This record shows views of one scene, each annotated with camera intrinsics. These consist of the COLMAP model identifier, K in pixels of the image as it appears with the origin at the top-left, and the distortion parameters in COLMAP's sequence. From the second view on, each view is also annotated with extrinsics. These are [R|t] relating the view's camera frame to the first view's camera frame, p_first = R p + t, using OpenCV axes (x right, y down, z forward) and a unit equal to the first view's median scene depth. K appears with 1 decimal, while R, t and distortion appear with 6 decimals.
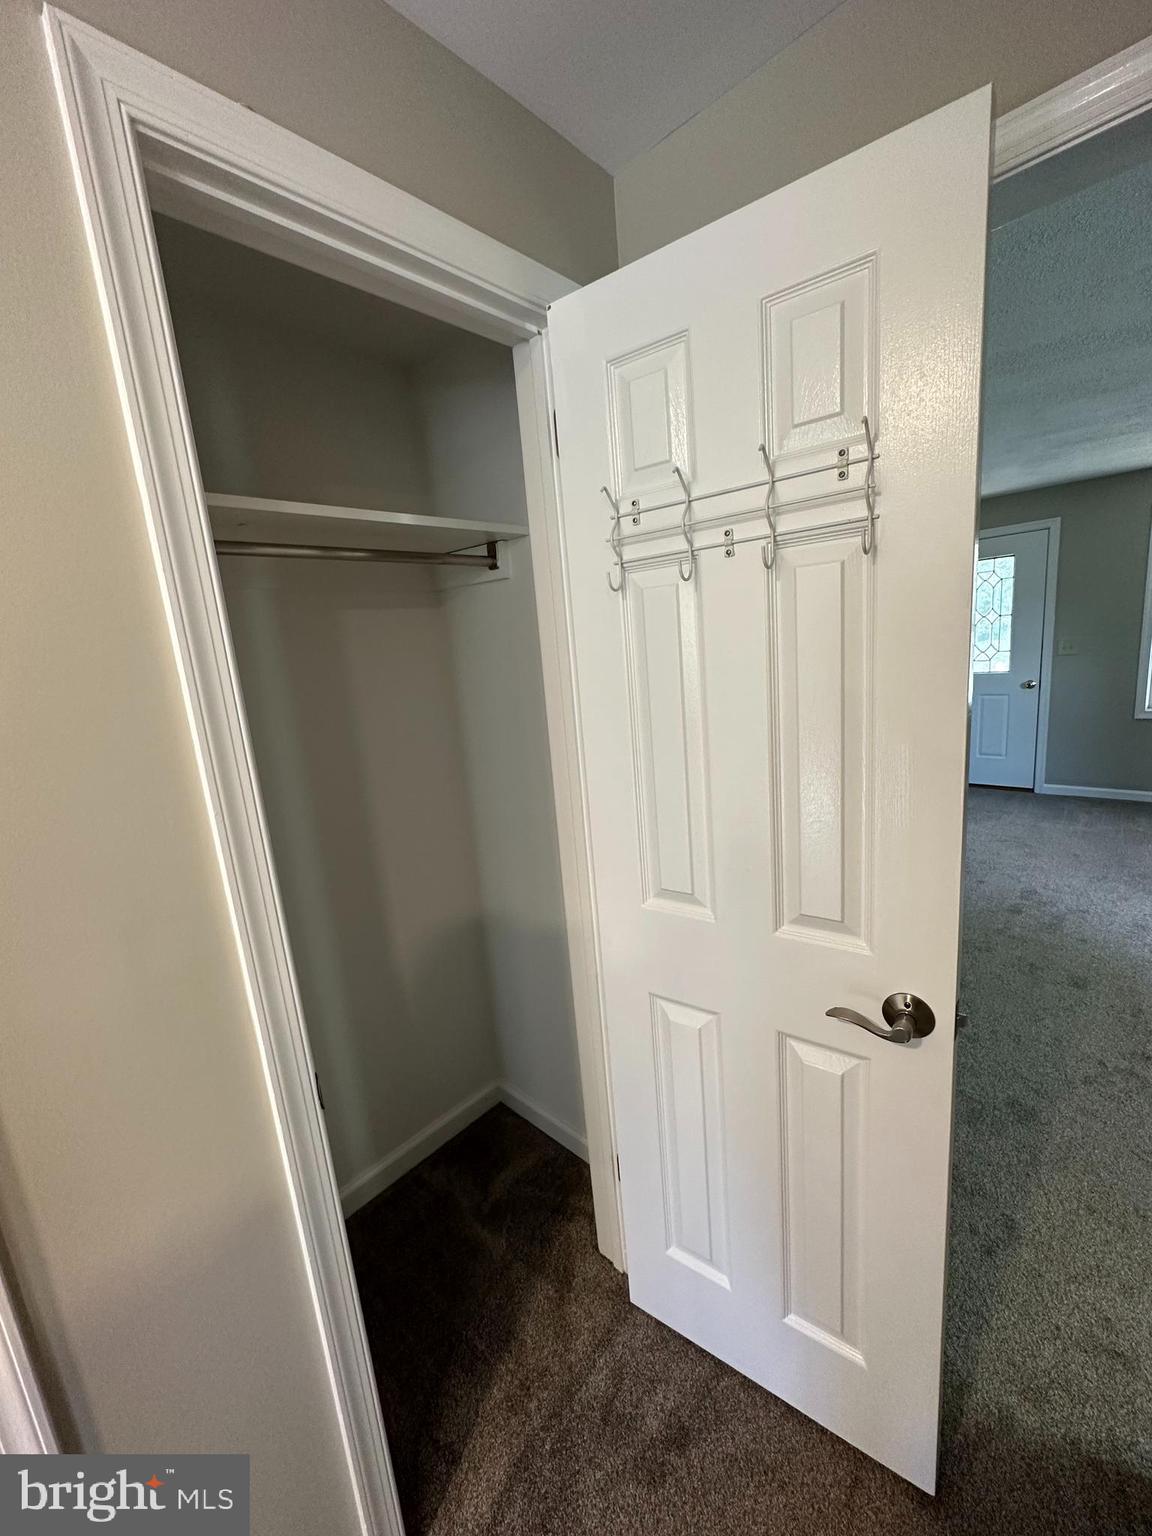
lens RADIAL K [[611.5, 0, 578.5], [0, 611.5, 767.7], [0, 0, 1]] dist [-0.001952, 0.000110]
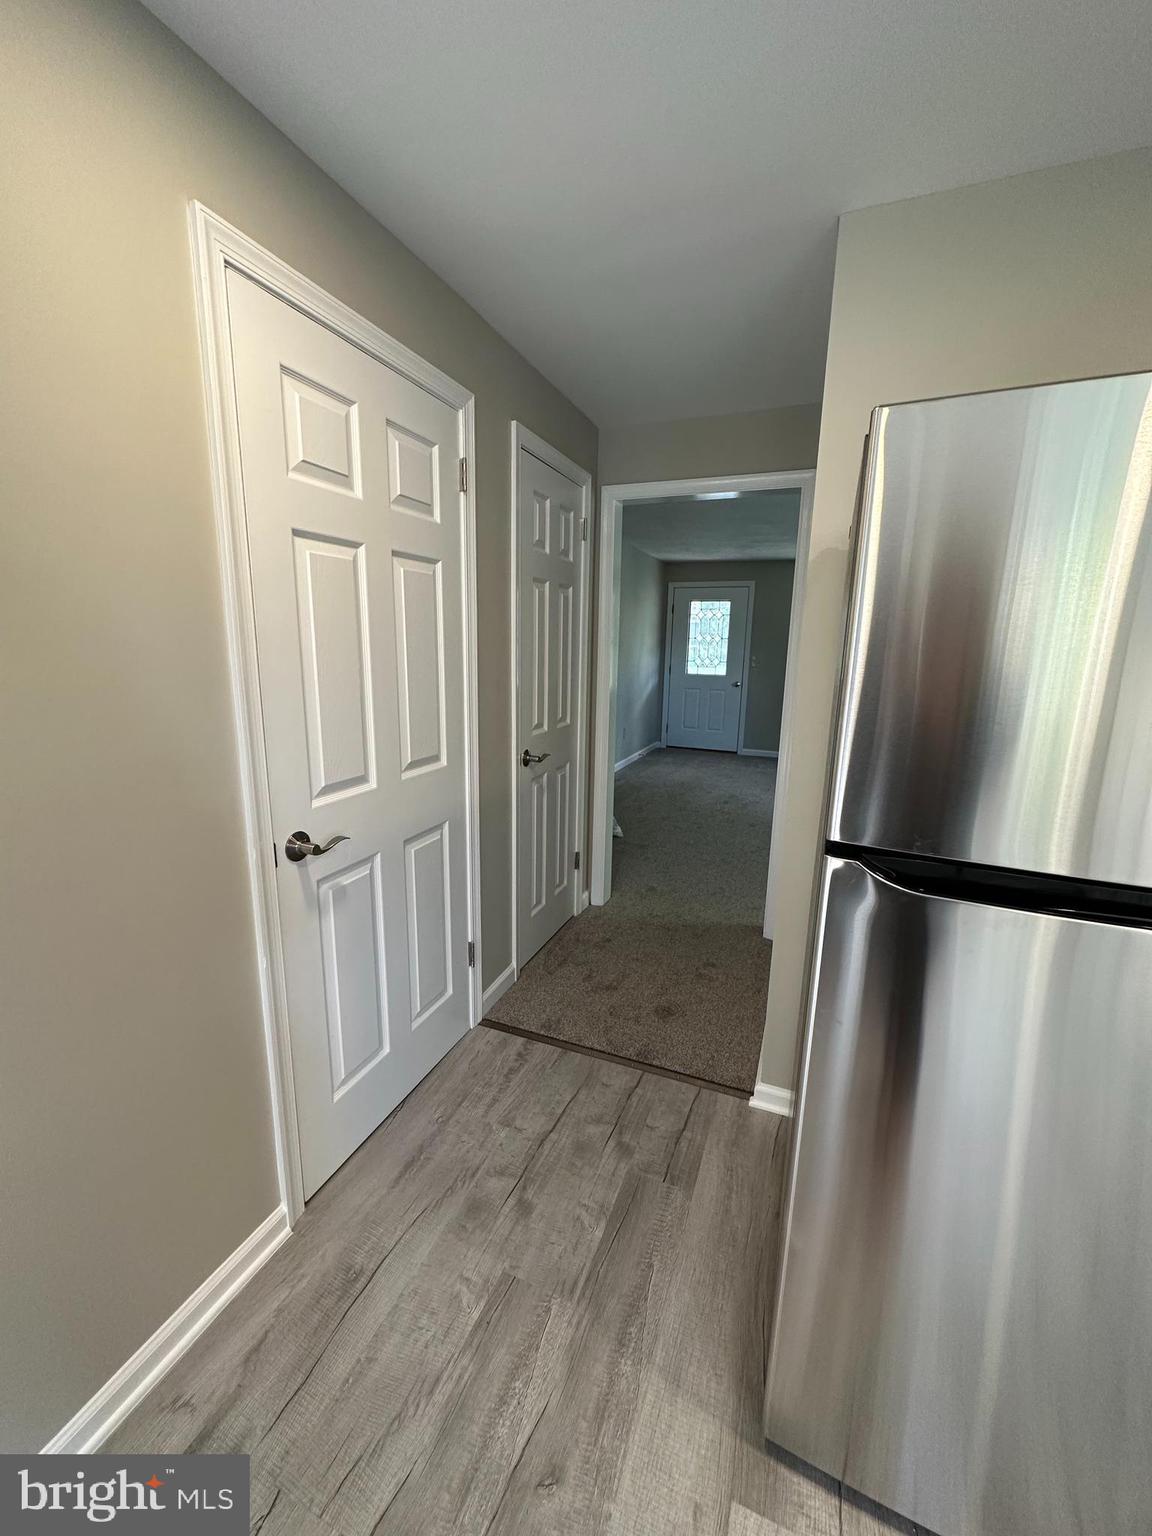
lens RADIAL K [[610.3, 0, 580.4], [0, 610.3, 772.8], [0, 0, 1]] dist [0.002753, 0.000042]
pose [[0.926188, 0.025500, 0.376199, -0.257124], [-0.025947, 0.999656, -0.003881, 0.128258], [-0.376168, -0.006167, 0.926531, -0.359893]]
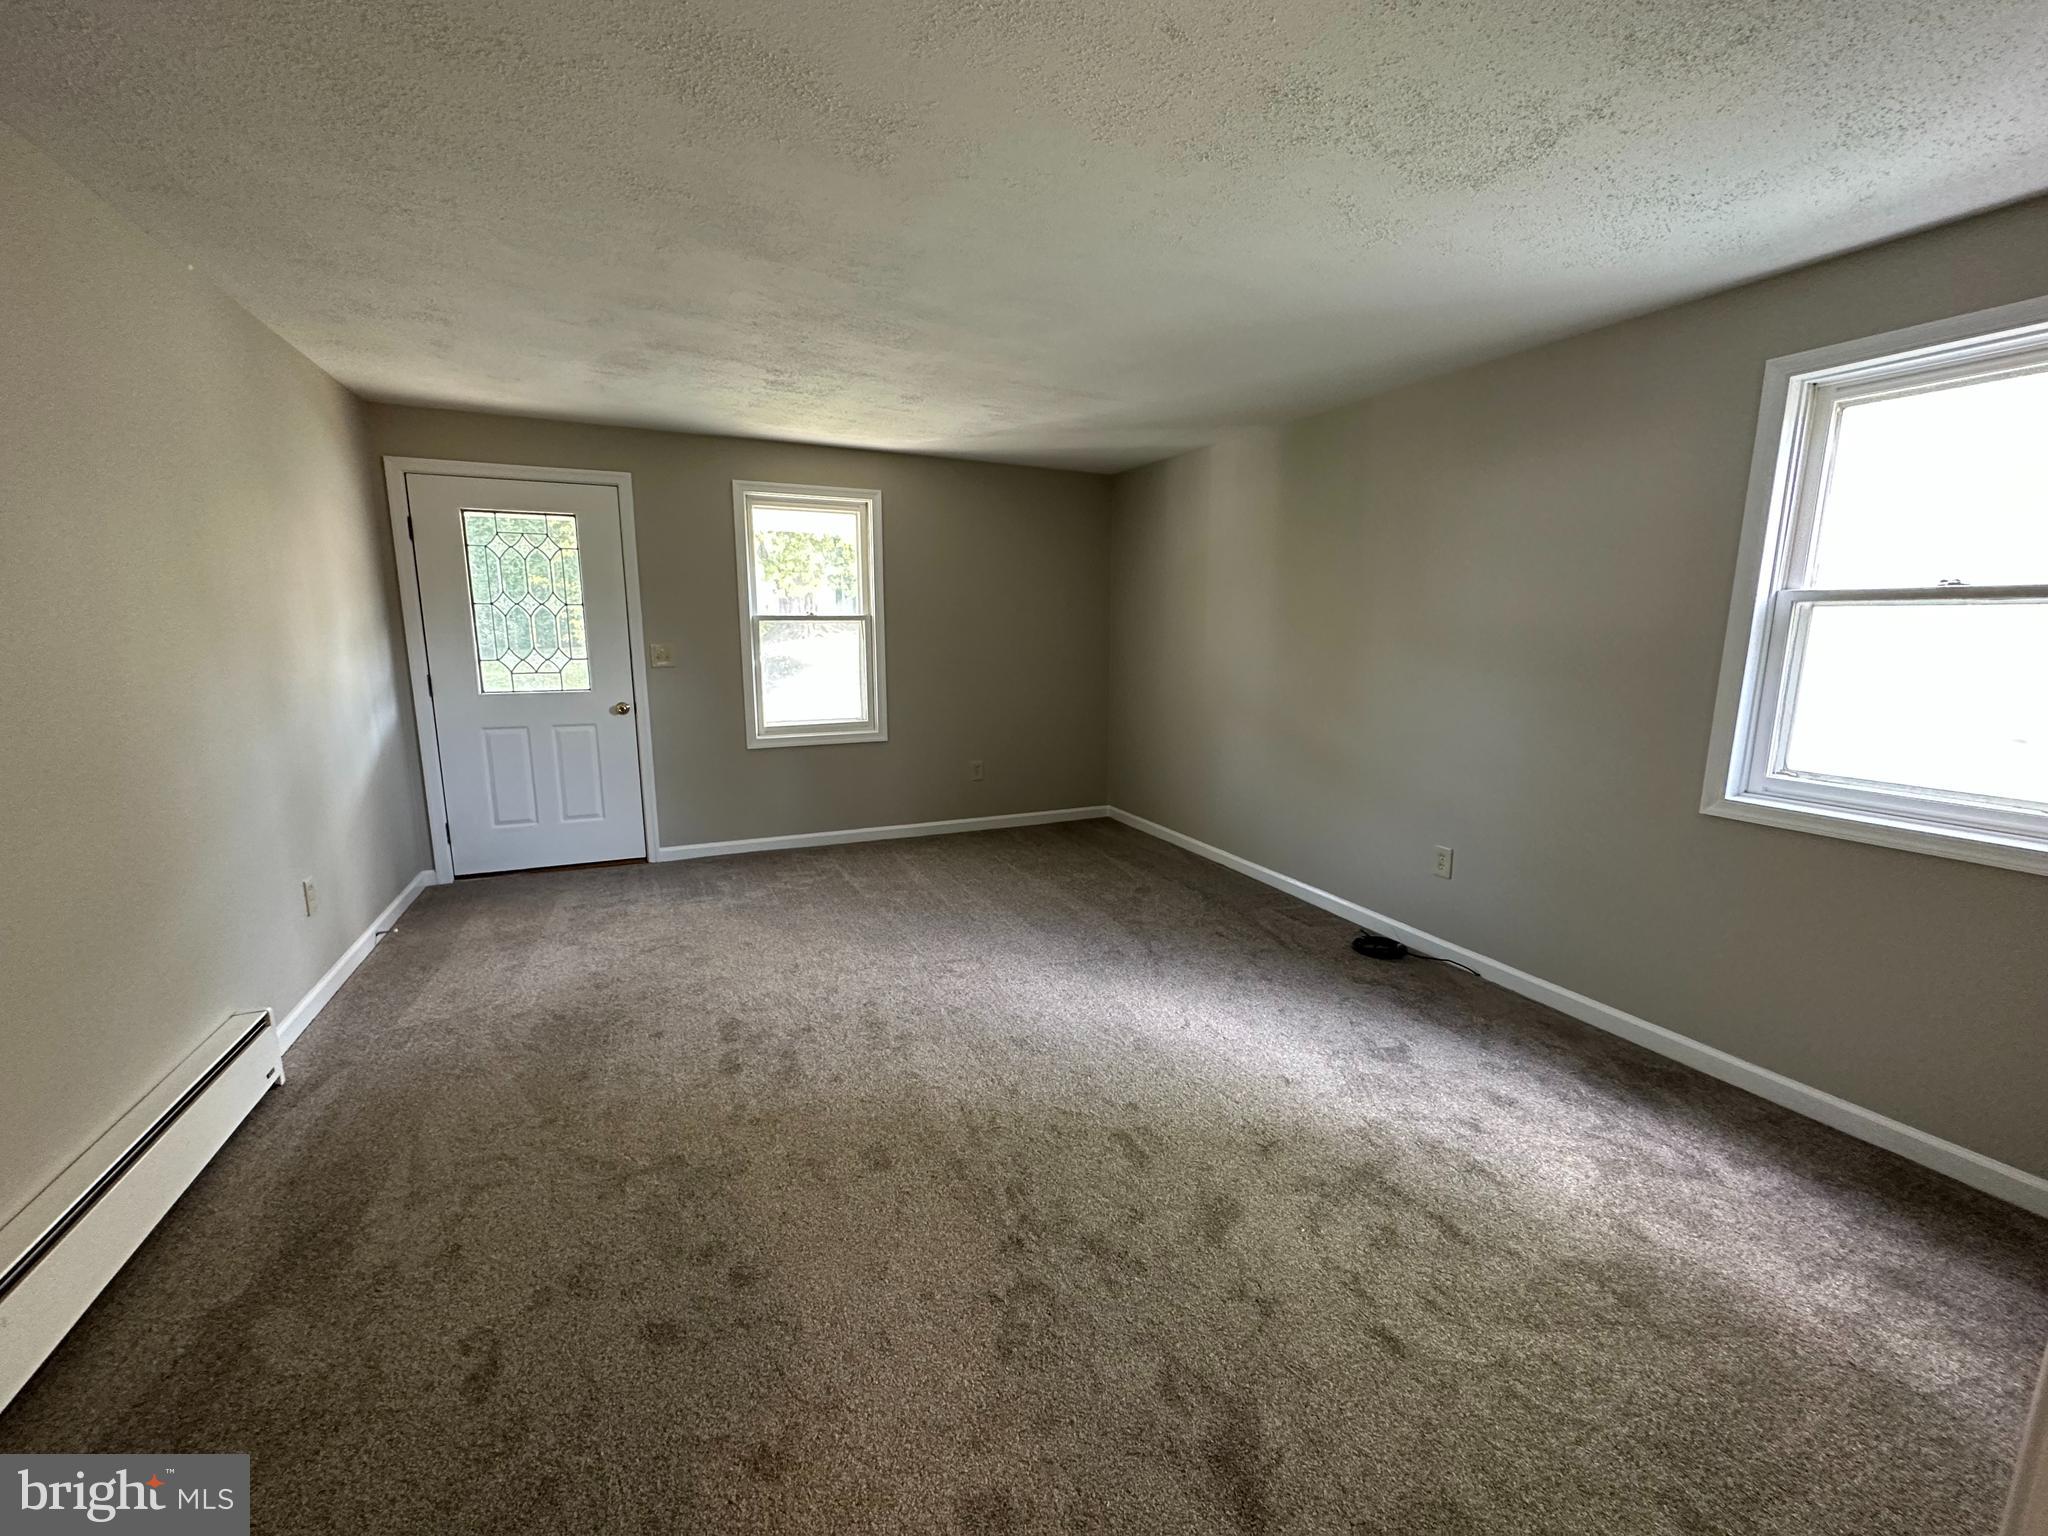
lens RADIAL K [[815.4, 0, 1021.4], [0, 815.4, 766.3], [0, 0, 1]] dist [-0.001952, 0.000110]
pose [[0.381819, -0.074380, 0.921239, 0.075933], [0.146442, 0.989034, 0.019159, -0.028710], [-0.912562, 0.127592, 0.388524, 0.294559]]
